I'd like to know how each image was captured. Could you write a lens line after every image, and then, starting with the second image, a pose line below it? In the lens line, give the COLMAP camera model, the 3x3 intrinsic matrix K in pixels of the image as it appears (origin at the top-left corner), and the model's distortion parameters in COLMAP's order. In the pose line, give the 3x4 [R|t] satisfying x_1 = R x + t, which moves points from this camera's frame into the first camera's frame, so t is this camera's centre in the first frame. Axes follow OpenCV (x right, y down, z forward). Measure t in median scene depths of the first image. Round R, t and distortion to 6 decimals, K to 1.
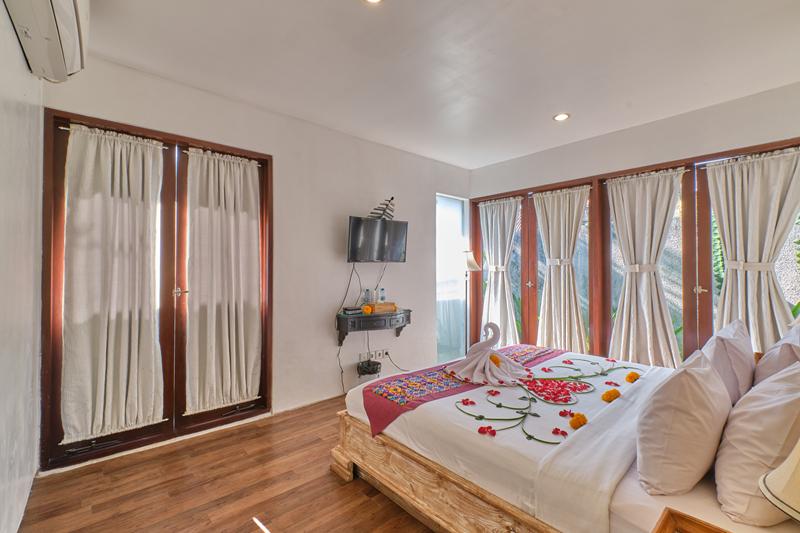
lens RADIAL K [[346.3, 0, 400.0], [0, 346.3, 266.5], [0, 0, 1]] dist [-0.001680, -0.000132]
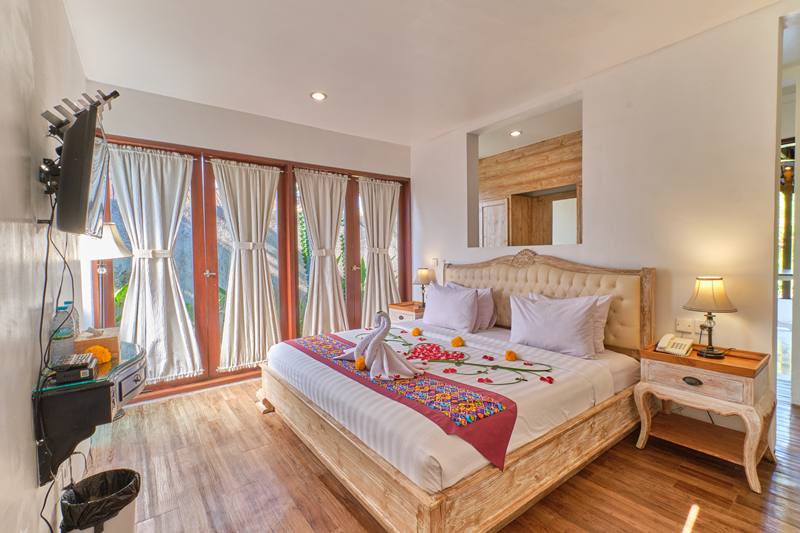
lens RADIAL K [[346.3, 0, 400.0], [0, 346.3, 266.5], [0, 0, 1]] dist [-0.001680, -0.000132]
pose [[0.110157, -0.037304, 0.993214, -0.468351], [-0.000028, 0.999295, 0.037535, 0.008888], [-0.993914, -0.004162, 0.110078, 0.635636]]
